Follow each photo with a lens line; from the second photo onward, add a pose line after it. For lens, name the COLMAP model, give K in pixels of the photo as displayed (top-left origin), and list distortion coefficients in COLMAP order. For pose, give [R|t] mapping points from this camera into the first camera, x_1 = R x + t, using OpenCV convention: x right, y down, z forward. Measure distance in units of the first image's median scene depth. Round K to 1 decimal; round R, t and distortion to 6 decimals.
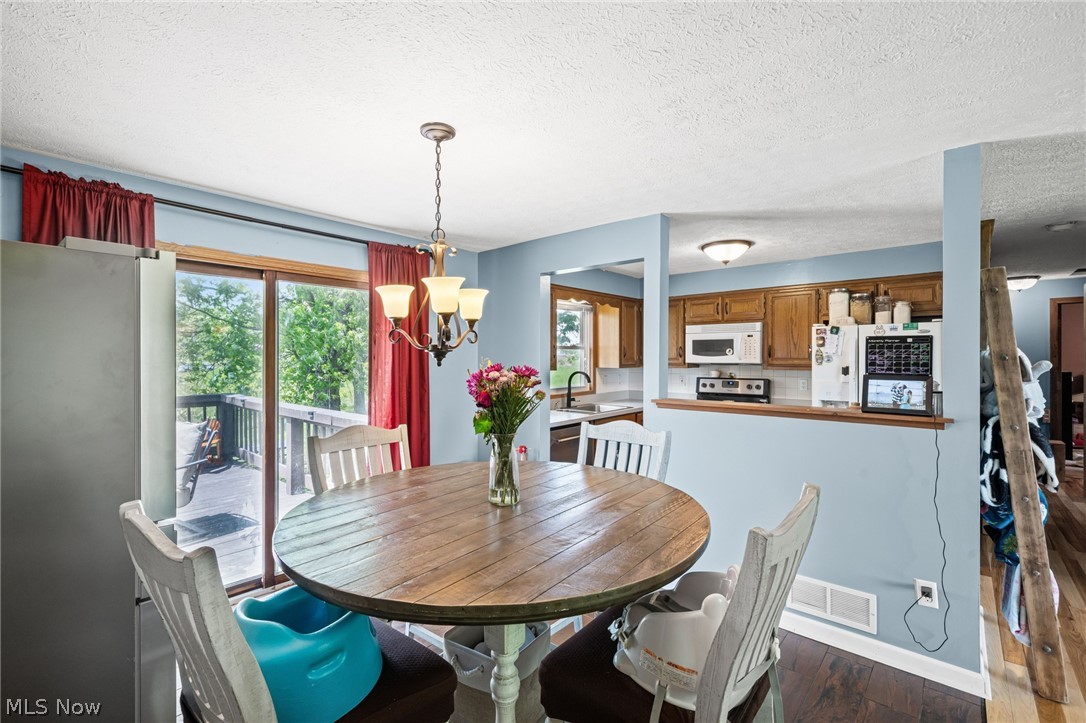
lens RADIAL K [[467.4, 0, 532.9], [0, 467.4, 358.4], [0, 0, 1]] dist [-0.002228, -0.000321]
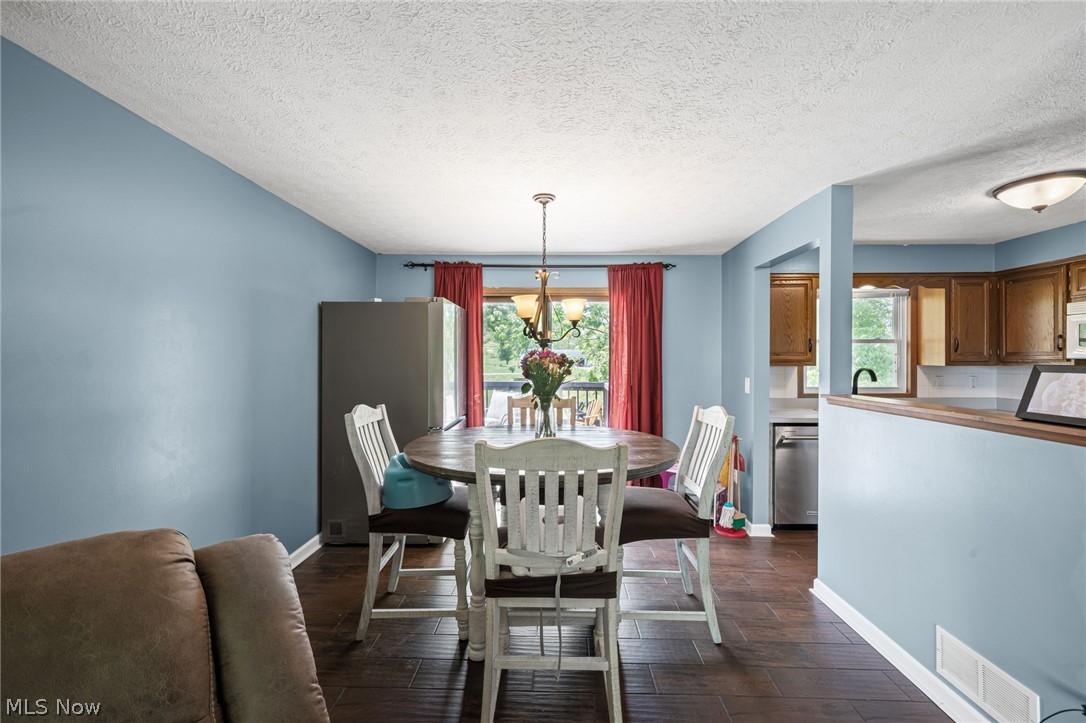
lens RADIAL K [[438.9, 0, 546.7], [0, 438.9, 357.1], [0, 0, 1]] dist [-0.006184, 0.000119]
pose [[0.657214, -0.001577, -0.753702, 0.407567], [-0.004498, 0.999972, -0.006015, 0.018167], [0.753691, 0.007343, 0.657188, 0.035720]]
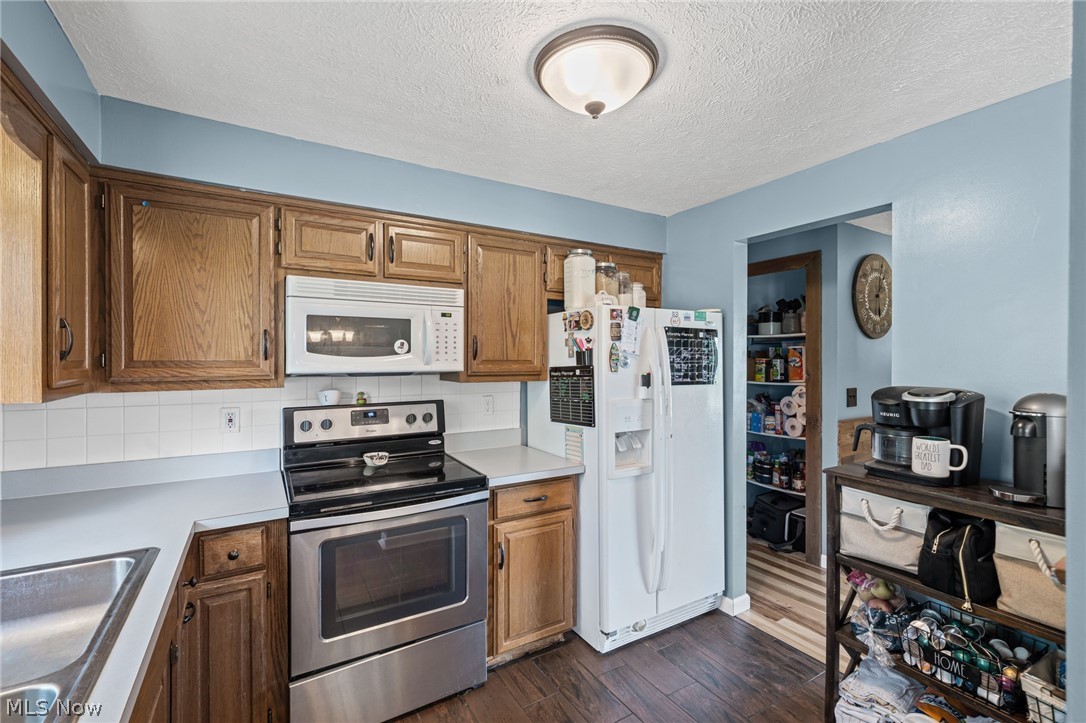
lens RADIAL K [[467.4, 0, 535.6], [0, 467.4, 361.8], [0, 0, 1]] dist [-0.002228, -0.000321]
pose [[0.287377, -0.008071, 0.957783, 0.033658], [0.004615, 0.999965, 0.007041, -0.003137], [-0.957806, 0.002397, 0.287404, 0.931542]]
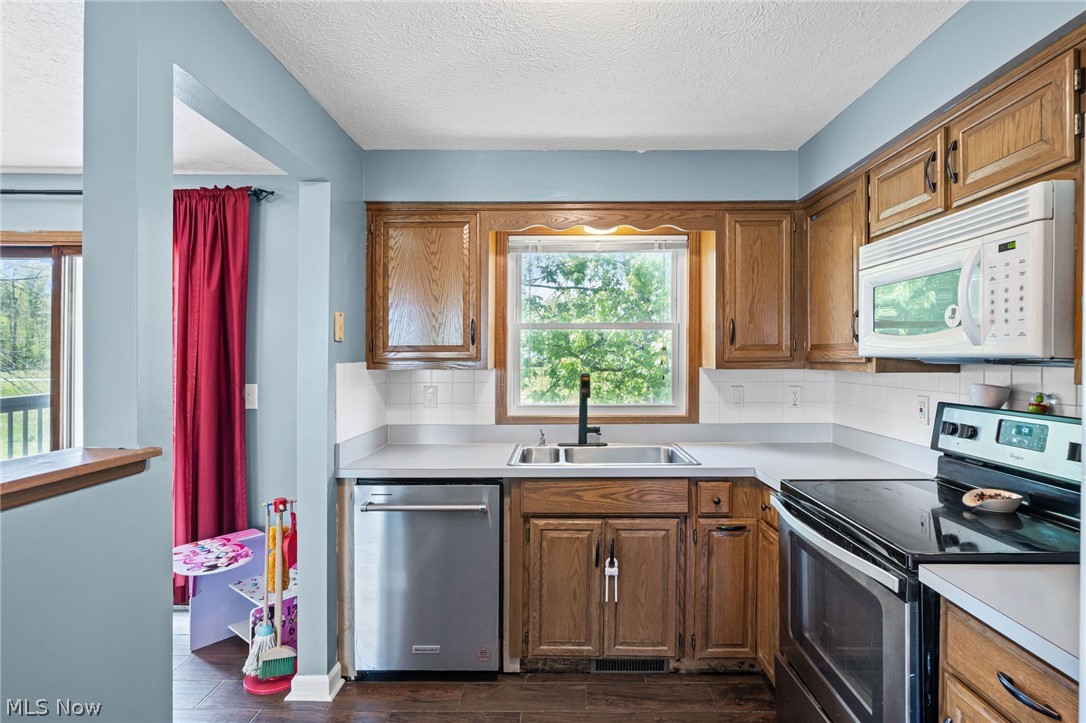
lens RADIAL K [[533.4, 0, 551.0], [0, 533.4, 360.8], [0, 0, 1]] dist [0.003720, 0.000524]
pose [[0.671988, 0.007404, -0.740525, 0.617542], [-0.005161, 0.999973, 0.005315, 0.014714], [0.740544, 0.000250, 0.672008, 0.760299]]
